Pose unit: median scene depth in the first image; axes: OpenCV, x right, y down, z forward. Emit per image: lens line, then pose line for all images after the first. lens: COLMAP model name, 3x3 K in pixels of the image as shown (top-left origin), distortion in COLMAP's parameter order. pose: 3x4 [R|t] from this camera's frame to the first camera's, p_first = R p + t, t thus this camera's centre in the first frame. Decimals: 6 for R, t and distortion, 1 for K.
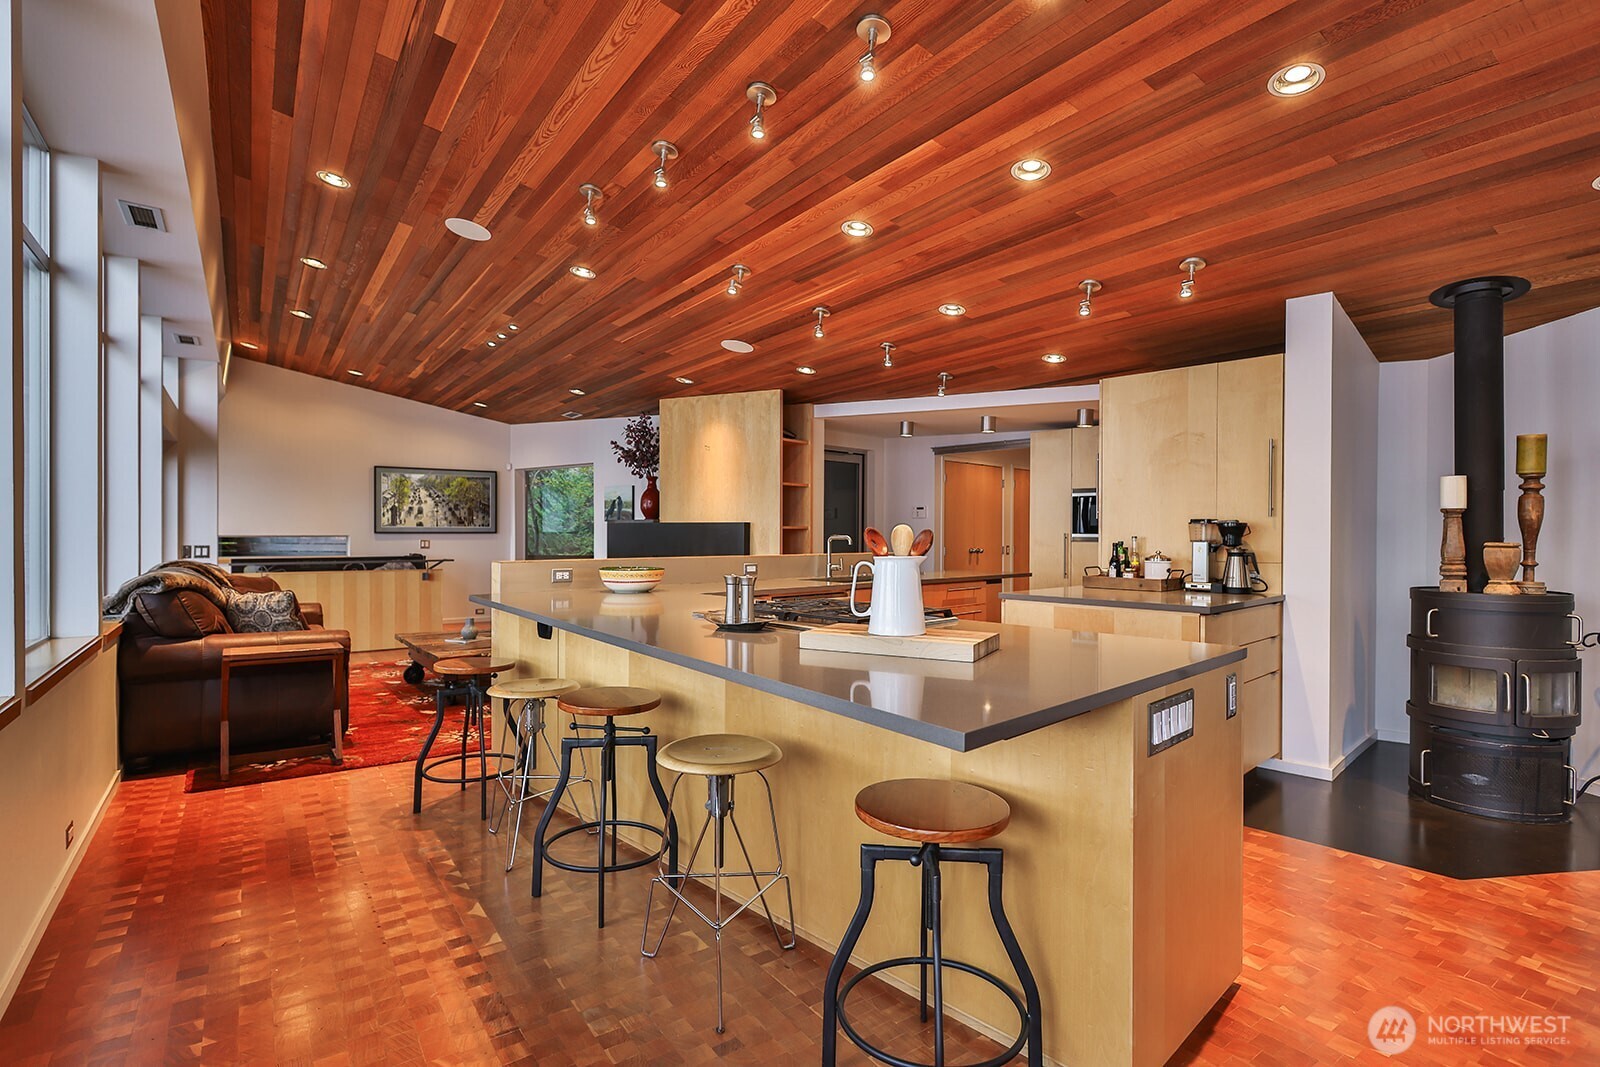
lens RADIAL K [[781.7, 0, 803.1], [0, 781.7, 535.2], [0, 0, 1]] dist [-0.006940, 0.000202]
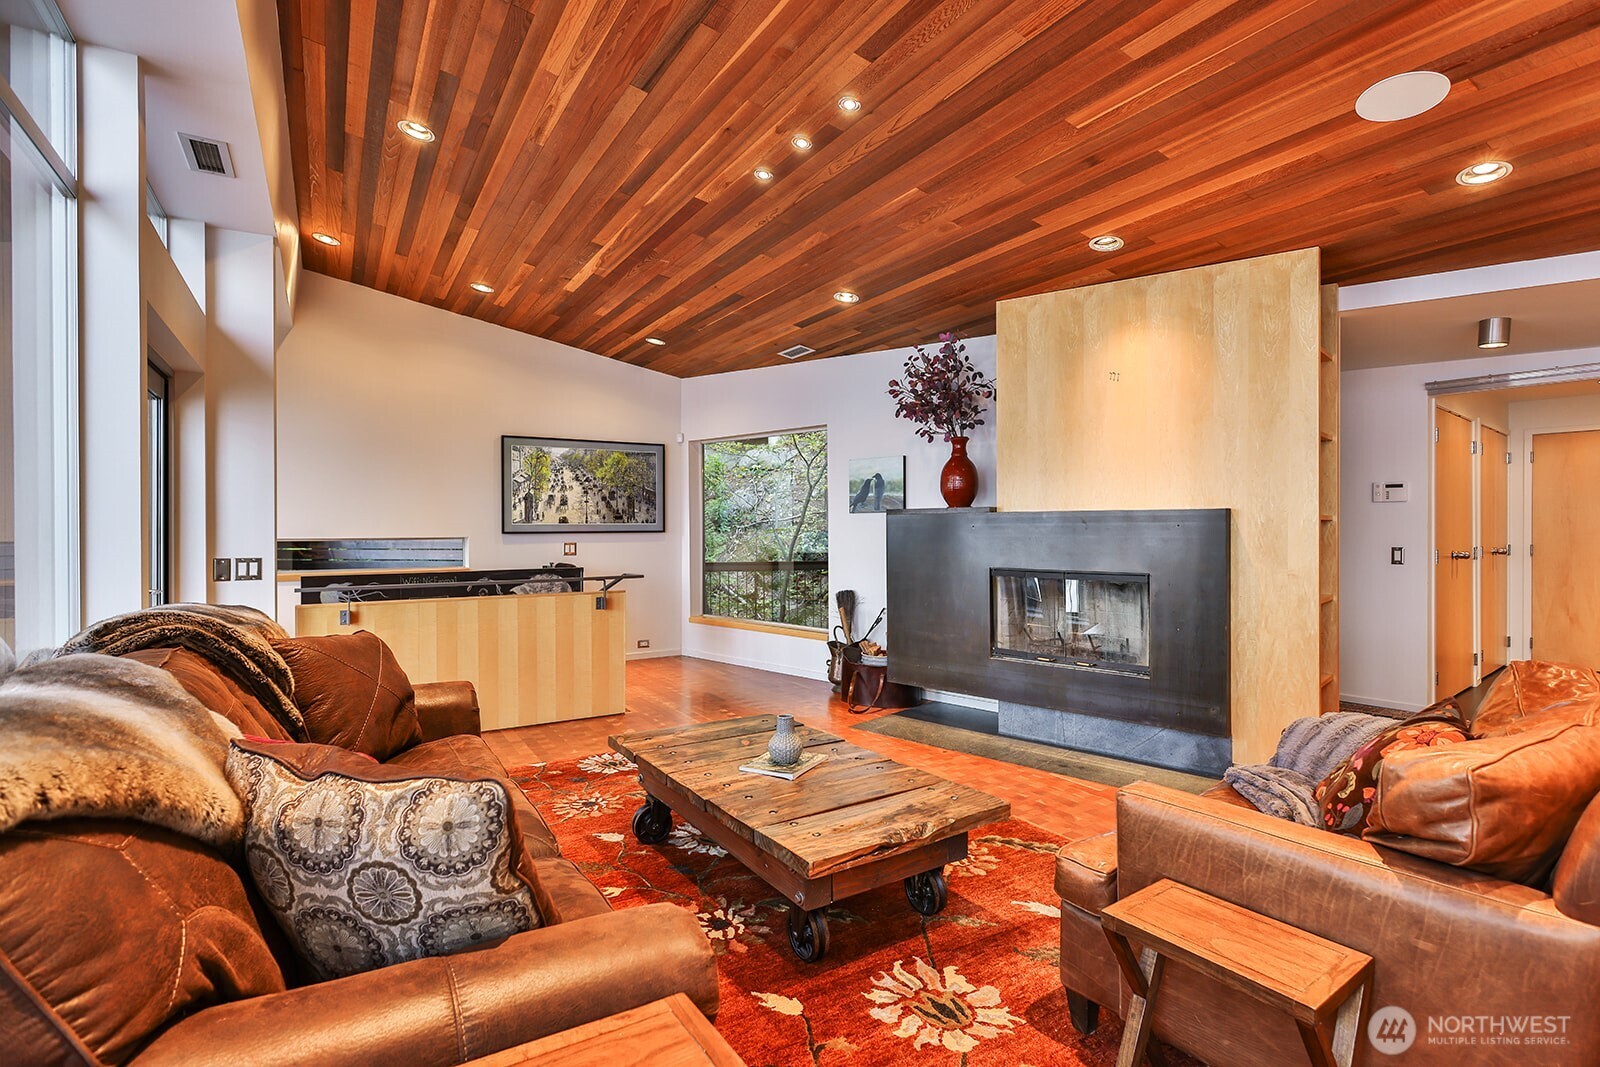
lens RADIAL K [[781.7, 0, 803.1], [0, 781.7, 535.2], [0, 0, 1]] dist [-0.006940, 0.000202]
pose [[0.997416, -0.007135, -0.071483, -0.259767], [0.007415, 0.999966, 0.003649, -0.001884], [0.071455, -0.004169, 0.997435, 0.365614]]
